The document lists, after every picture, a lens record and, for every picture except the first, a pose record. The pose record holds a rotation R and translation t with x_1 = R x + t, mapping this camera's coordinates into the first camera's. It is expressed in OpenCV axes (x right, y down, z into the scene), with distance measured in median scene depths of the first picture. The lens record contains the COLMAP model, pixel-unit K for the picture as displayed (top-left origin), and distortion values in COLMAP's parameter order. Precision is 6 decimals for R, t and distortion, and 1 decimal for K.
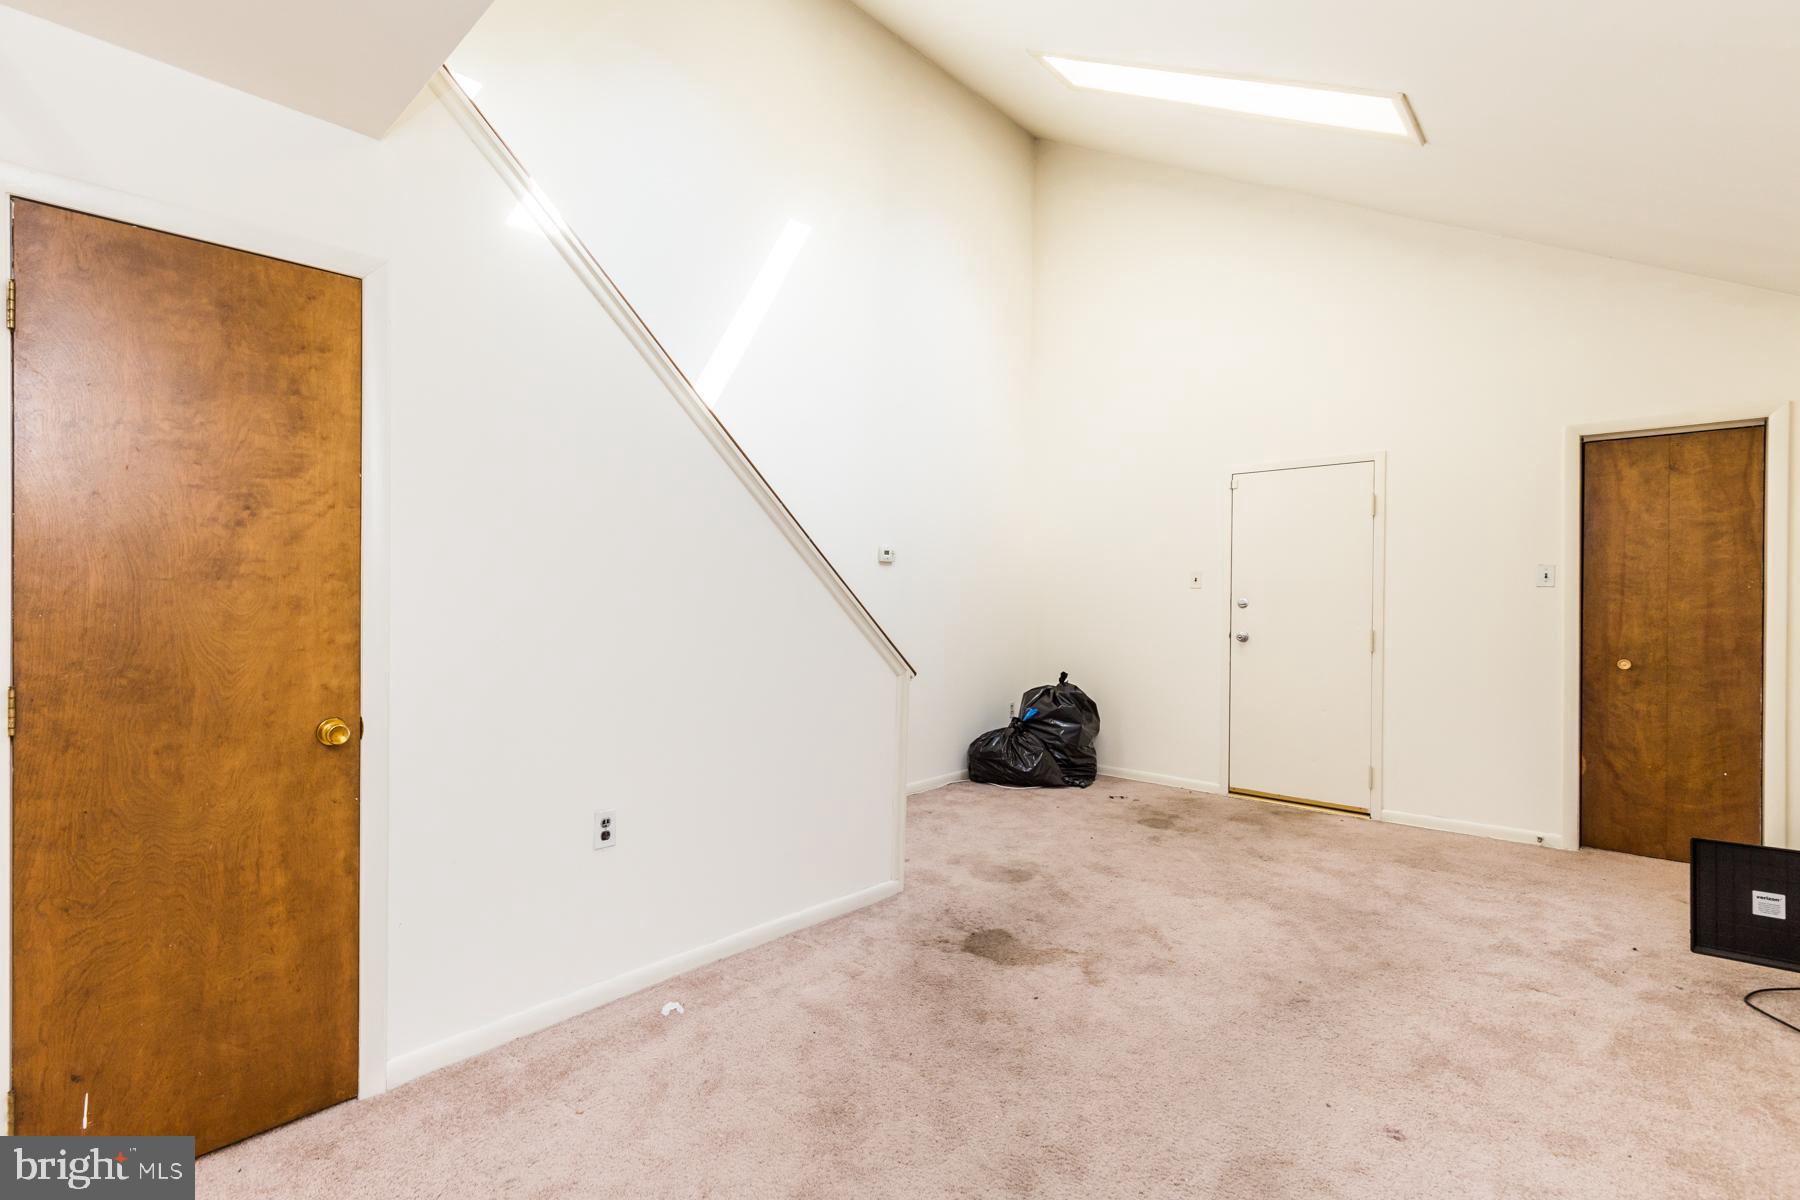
lens RADIAL K [[833.7, 0, 891.3], [0, 833.7, 594.4], [0, 0, 1]] dist [0.002378, -0.000160]
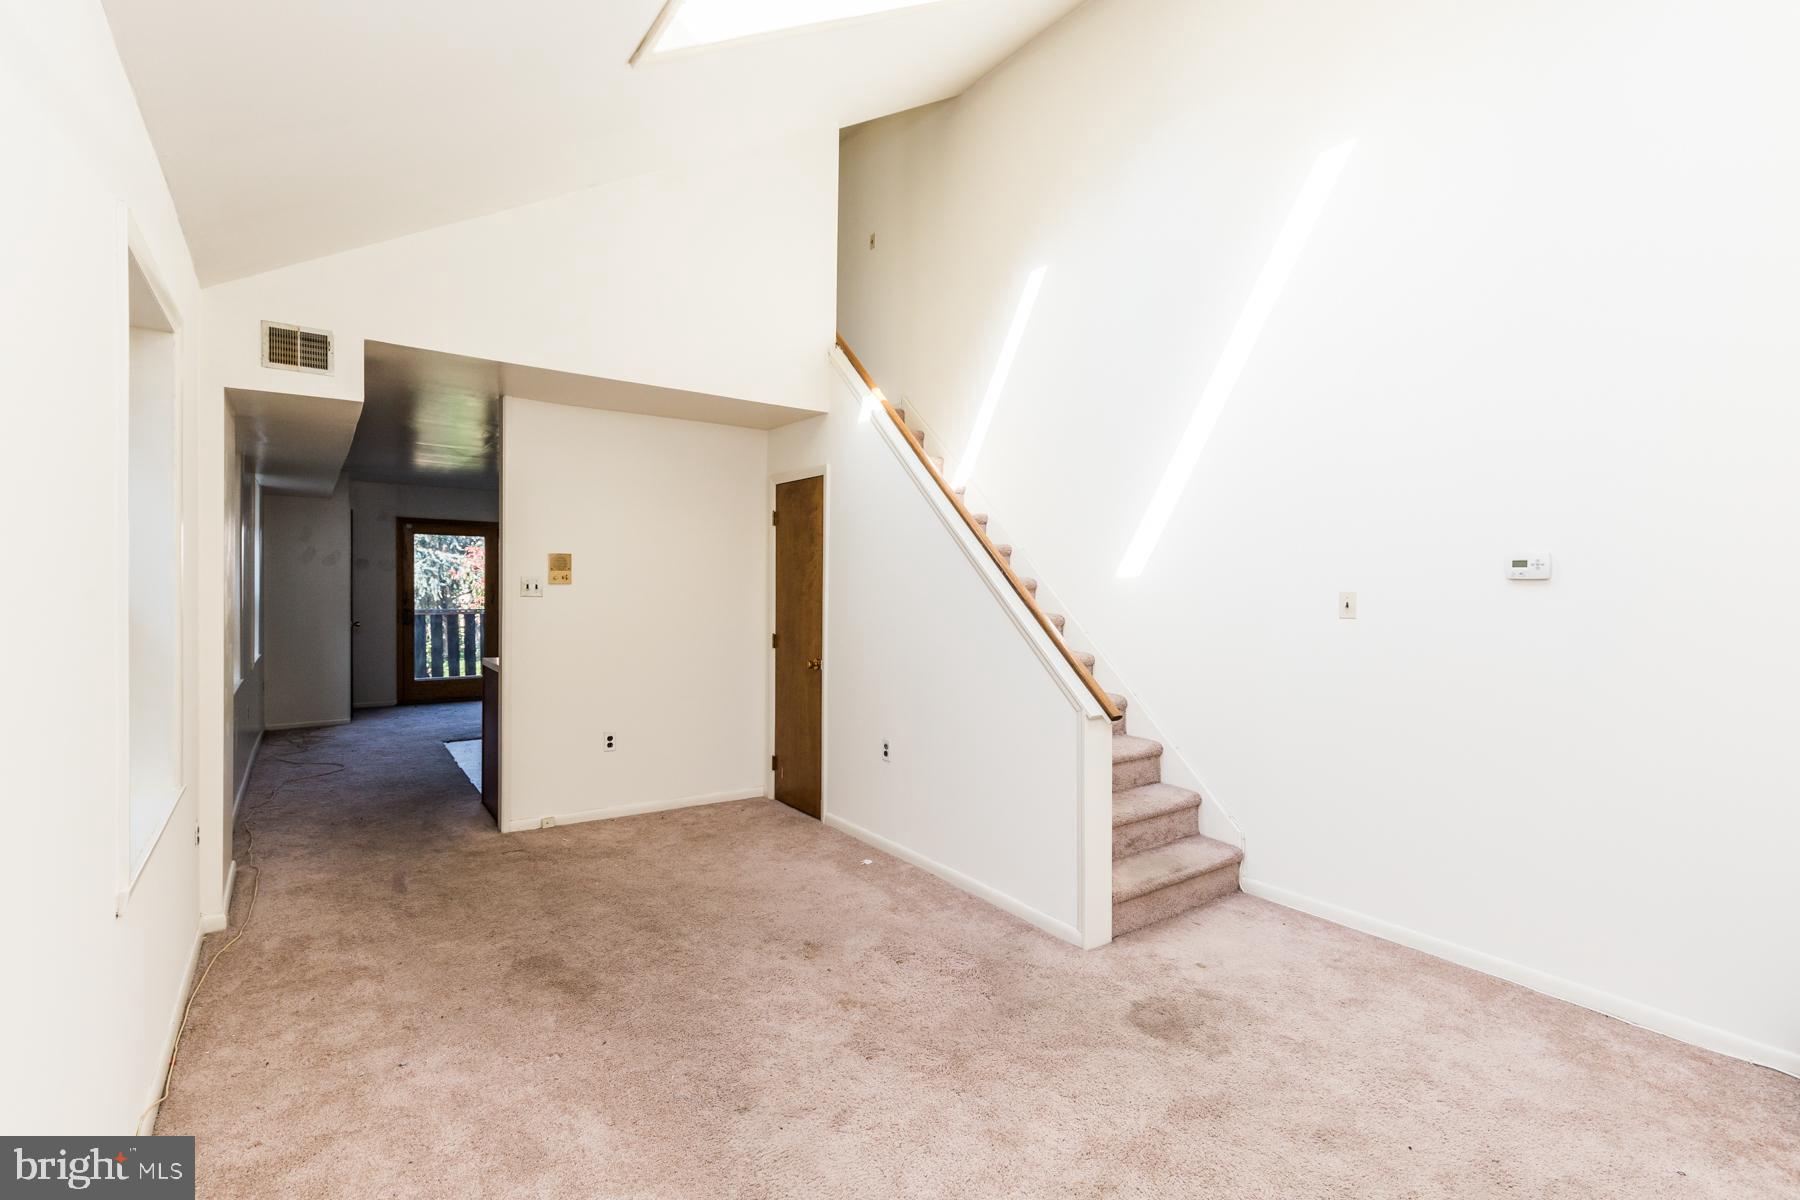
lens RADIAL K [[833.7, 0, 891.3], [0, 833.7, 594.4], [0, 0, 1]] dist [0.002378, -0.000160]
pose [[-0.201977, 0.013957, -0.979291, 0.908740], [-0.011497, 0.999796, 0.016620, -0.045282], [0.979323, 0.014616, -0.201775, 0.927549]]
